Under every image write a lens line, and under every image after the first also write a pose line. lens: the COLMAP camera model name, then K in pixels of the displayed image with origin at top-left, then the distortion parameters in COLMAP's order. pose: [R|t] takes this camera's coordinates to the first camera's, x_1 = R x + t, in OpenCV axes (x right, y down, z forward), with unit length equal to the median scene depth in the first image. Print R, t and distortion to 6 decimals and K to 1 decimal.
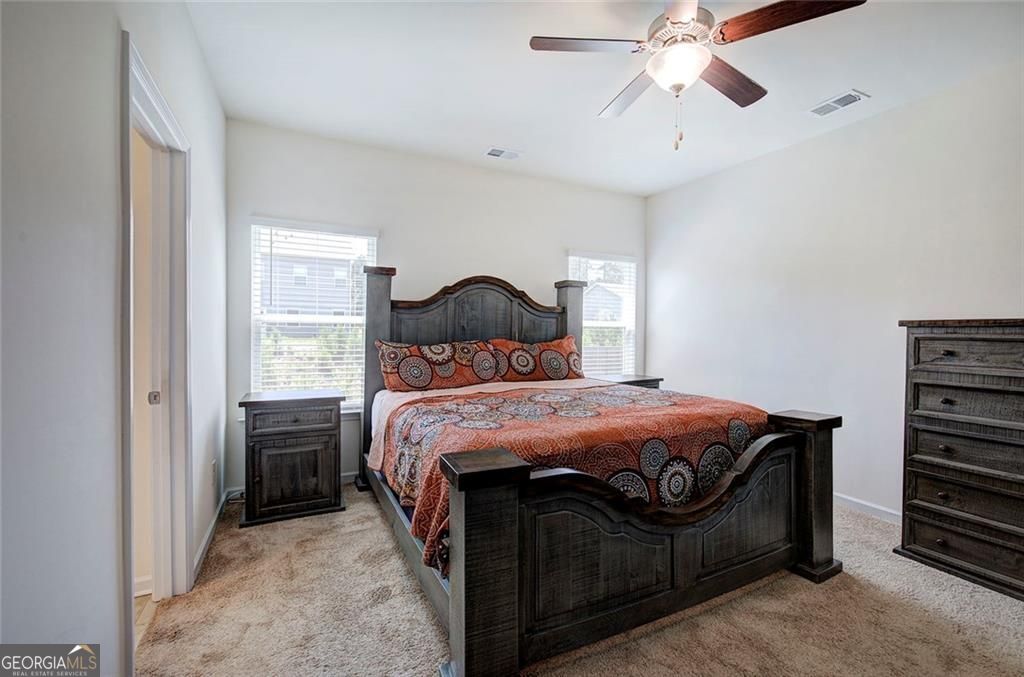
lens RADIAL K [[440.3, 0, 512.0], [0, 440.3, 338.5], [0, 0, 1]] dist [0.000916, -0.000052]
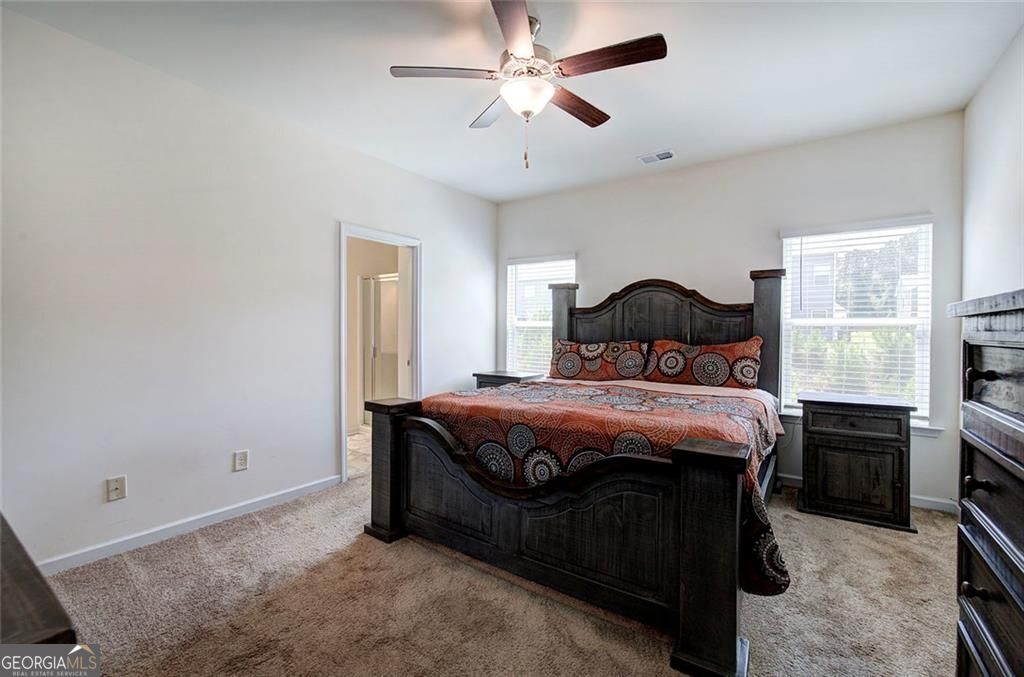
lens RADIAL K [[442.8, 0, 532.4], [0, 442.8, 345.2], [0, 0, 1]] dist [-0.000416, 0.000031]
pose [[0.485459, 0.021704, -0.873990, 0.799497], [-0.017137, 0.999736, 0.015308, 0.002992], [0.874092, 0.007547, 0.485702, 0.277604]]
